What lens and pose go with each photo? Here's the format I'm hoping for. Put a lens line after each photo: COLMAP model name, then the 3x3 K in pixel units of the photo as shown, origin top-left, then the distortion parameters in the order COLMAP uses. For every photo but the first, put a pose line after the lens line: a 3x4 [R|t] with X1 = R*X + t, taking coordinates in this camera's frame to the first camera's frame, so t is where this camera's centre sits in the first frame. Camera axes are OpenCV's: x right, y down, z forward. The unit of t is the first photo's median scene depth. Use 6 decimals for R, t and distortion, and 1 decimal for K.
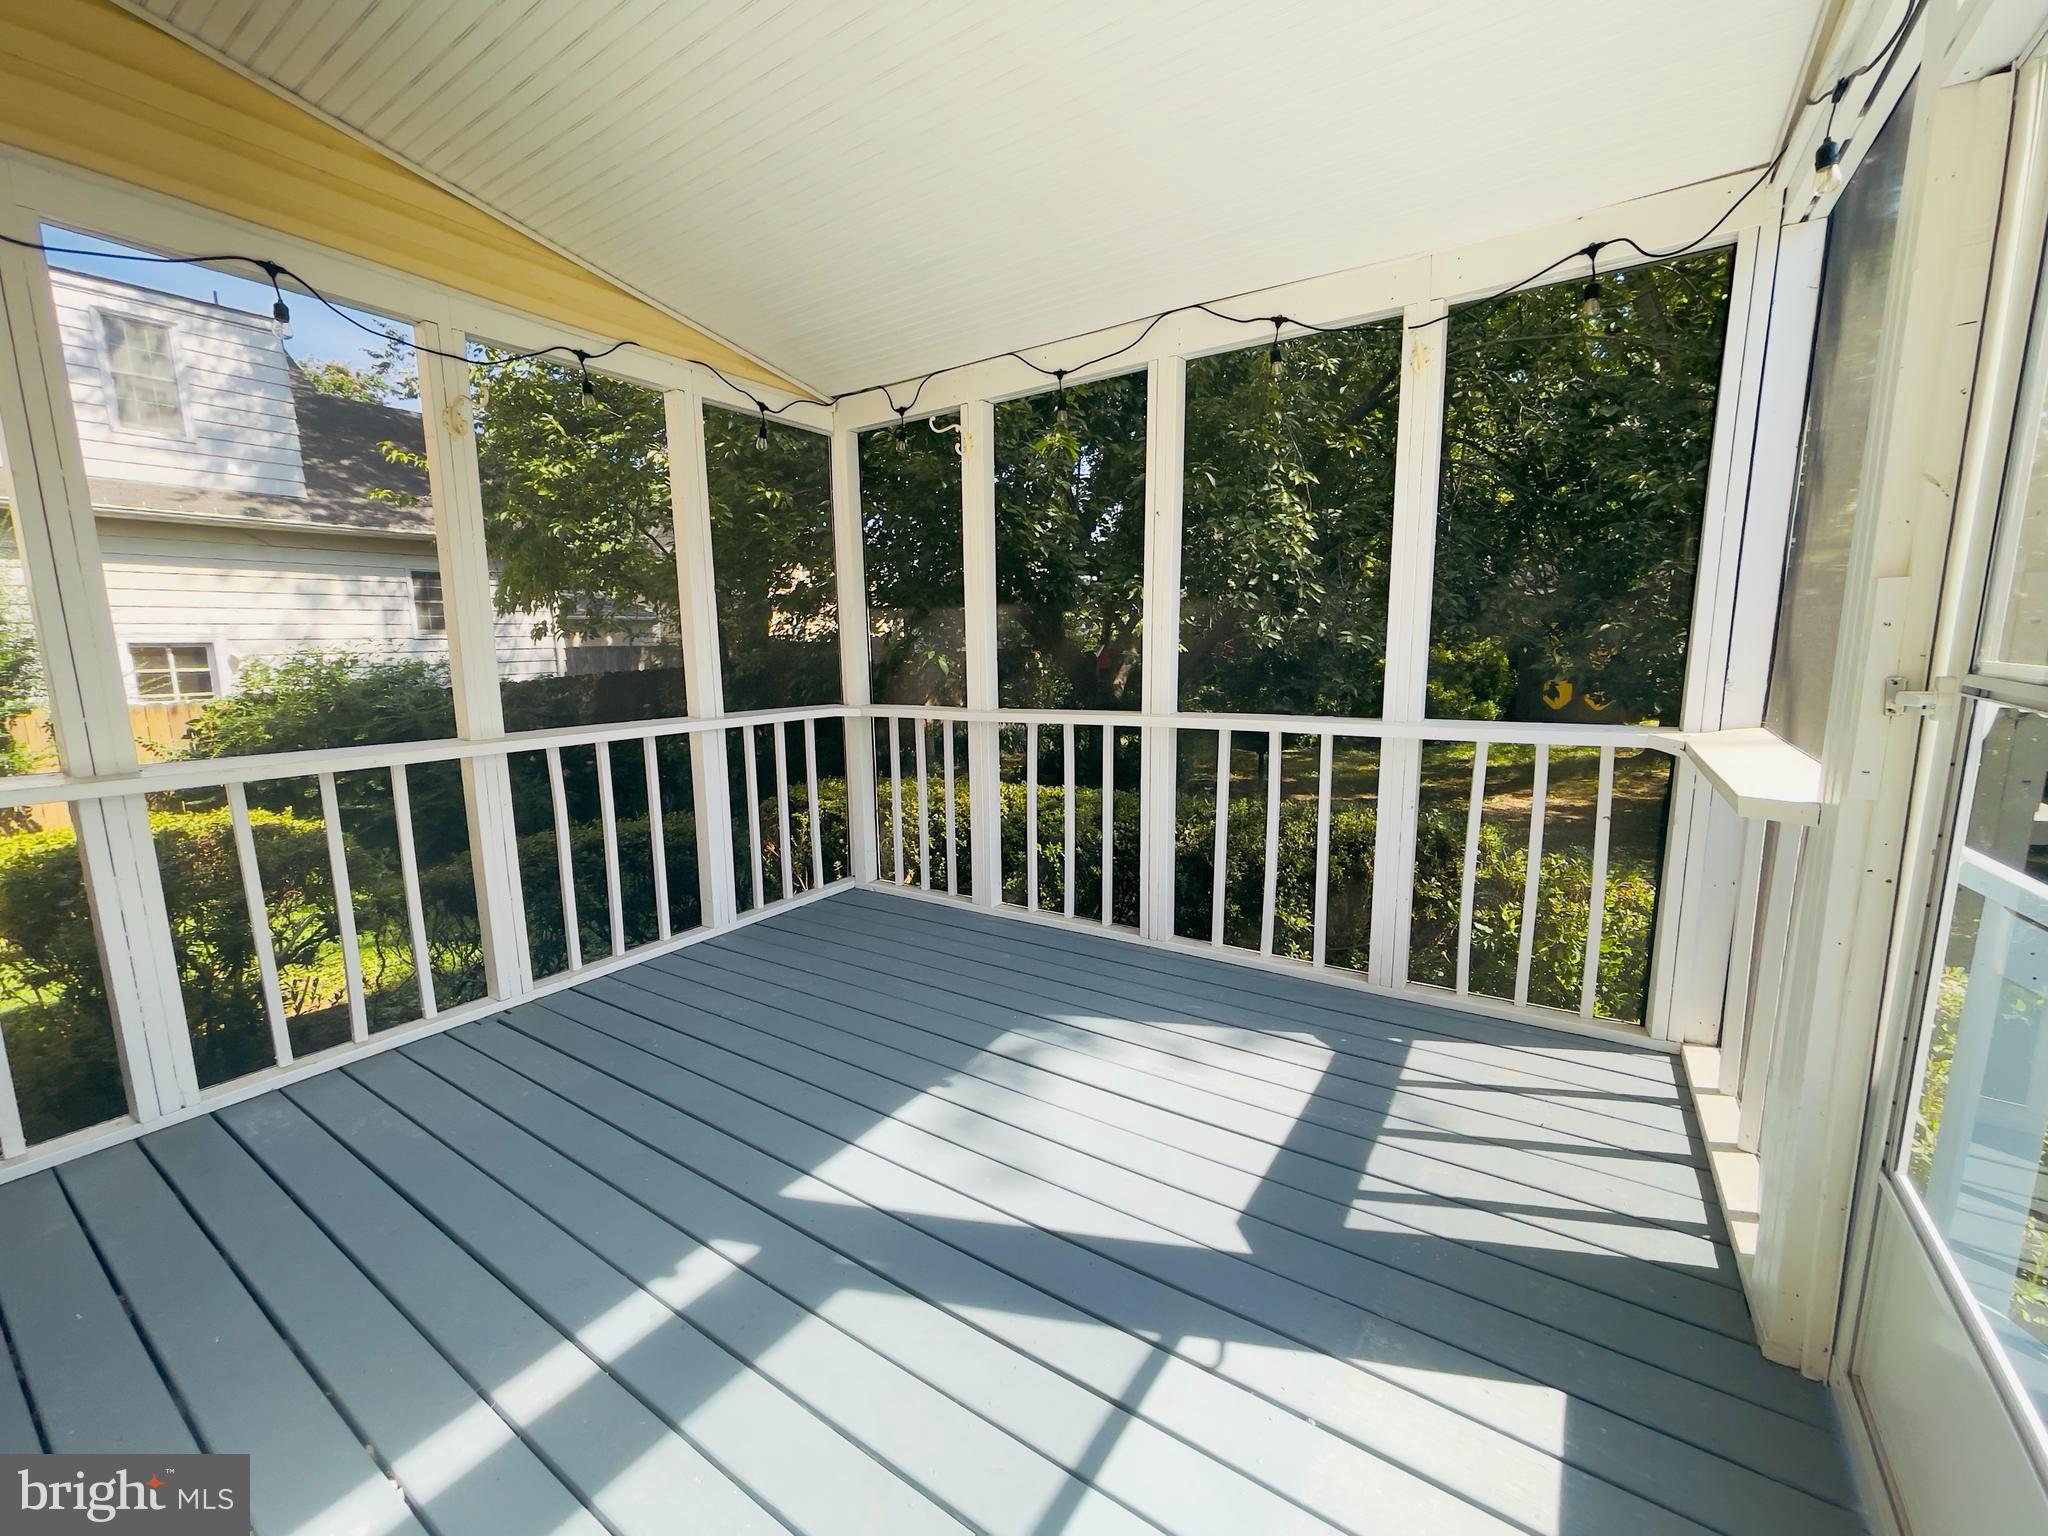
lens RADIAL K [[846.1, 0, 1018.1], [0, 846.1, 762.5], [0, 0, 1]] dist [-0.003058, 0.001340]
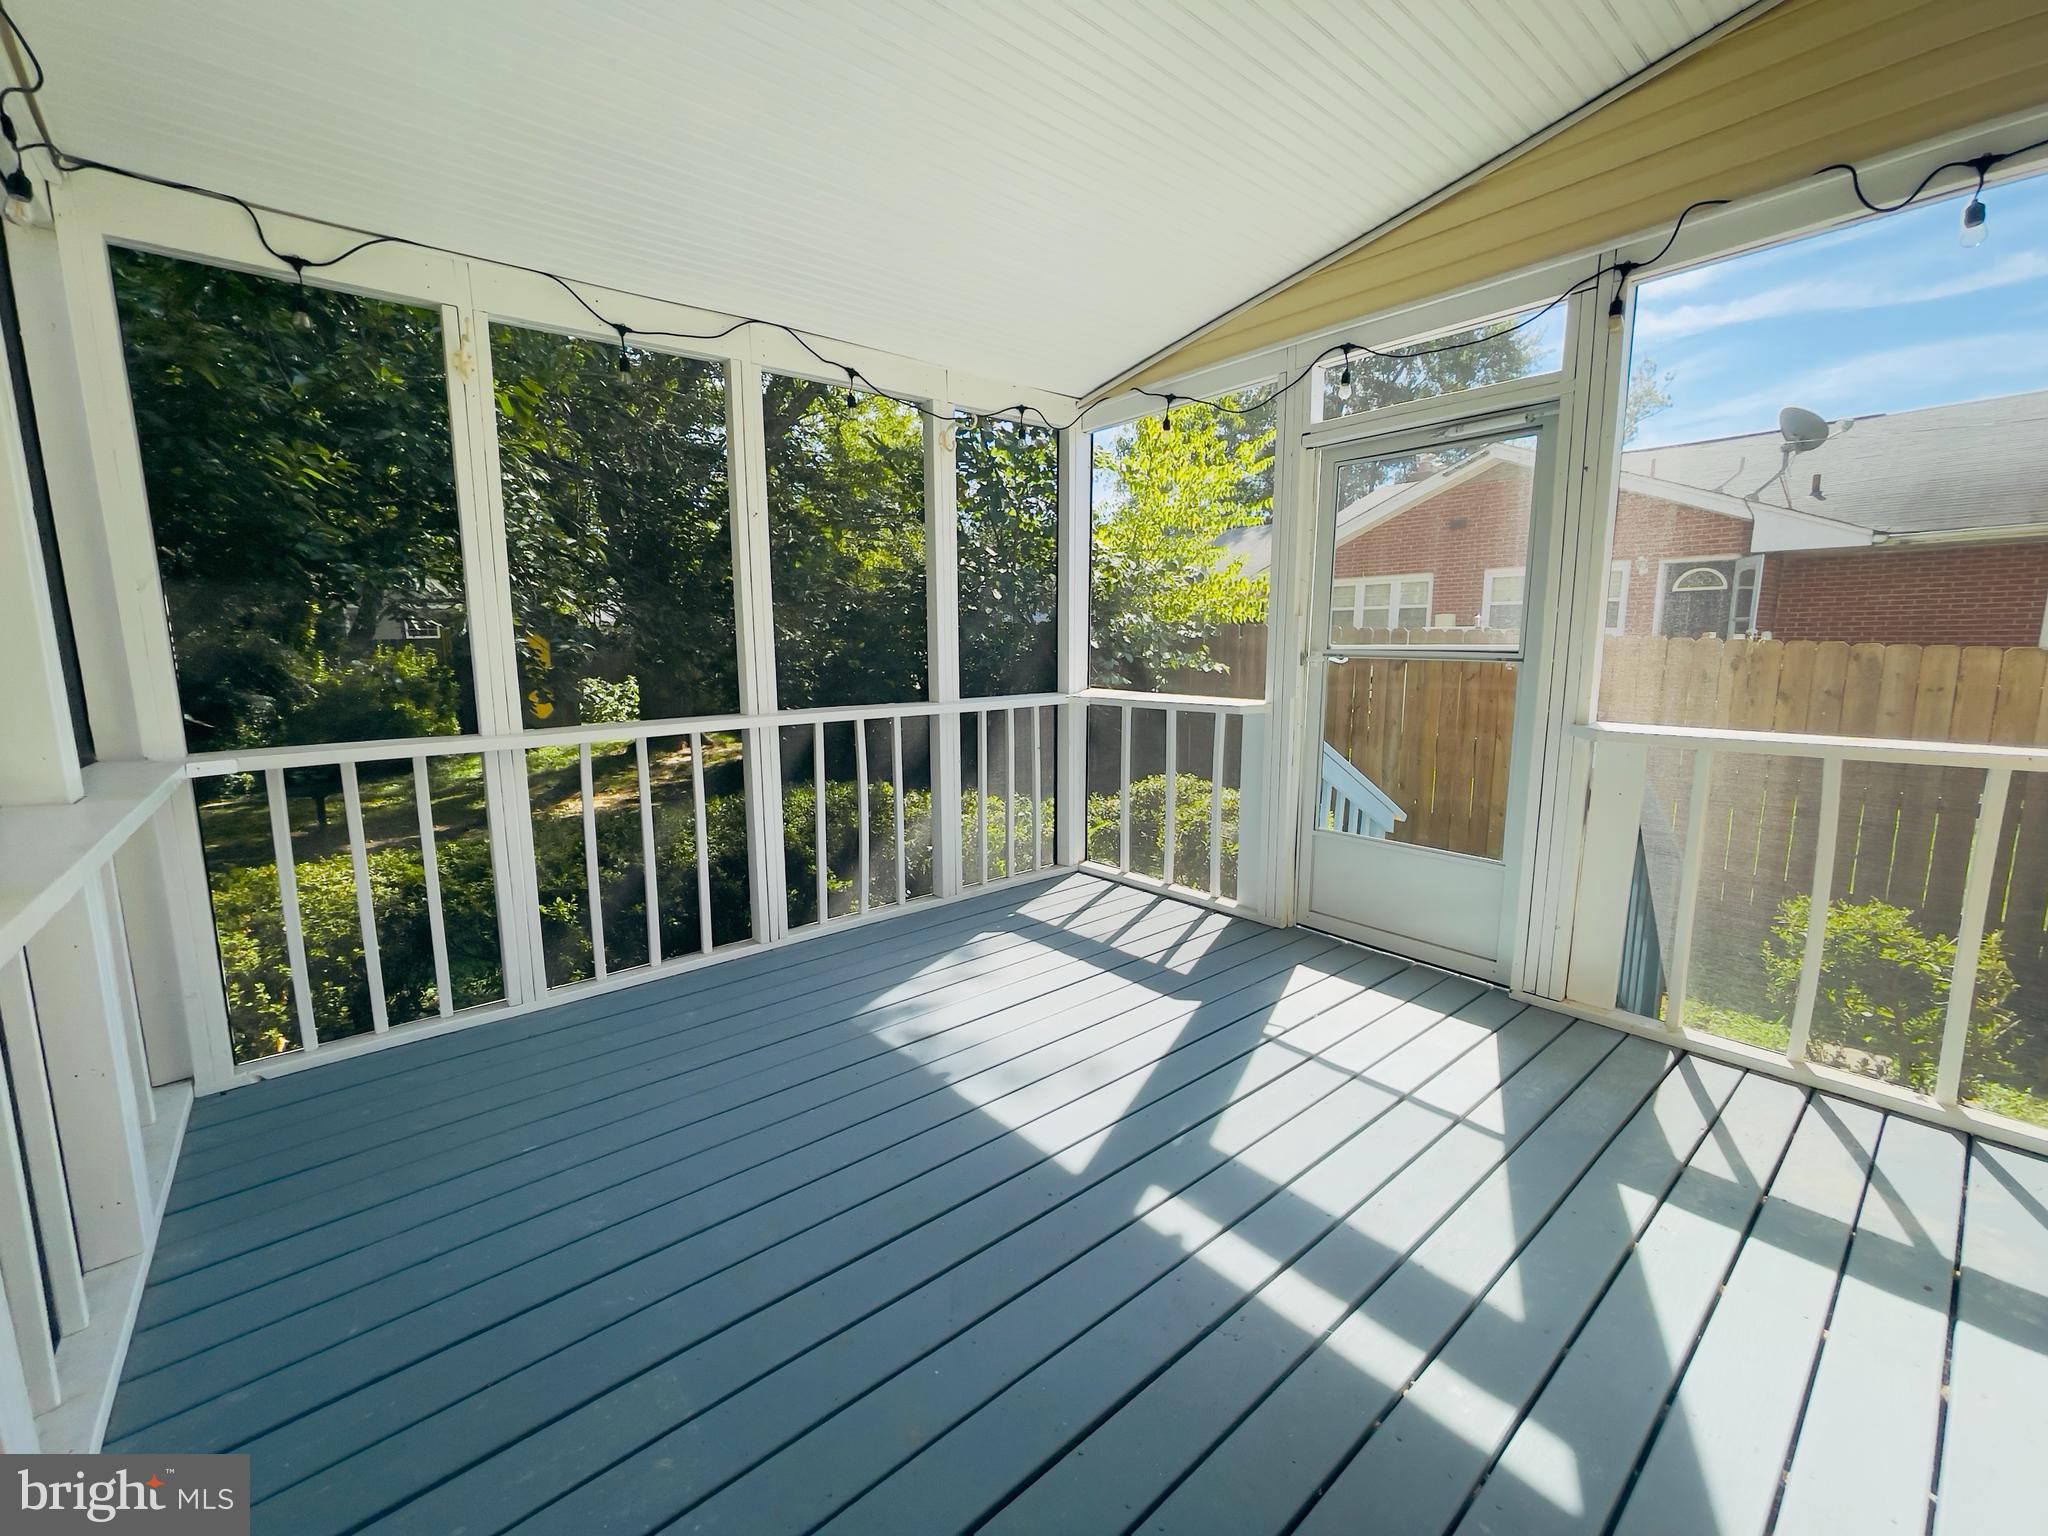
lens RADIAL K [[846.1, 0, 1016.8], [0, 846.1, 773.2], [0, 0, 1]] dist [-0.003058, 0.001340]
pose [[0.272857, -0.138187, 0.952078, -0.940520], [0.144662, 0.984272, 0.101401, -0.062743], [-0.951116, 0.110061, 0.288556, 0.561003]]
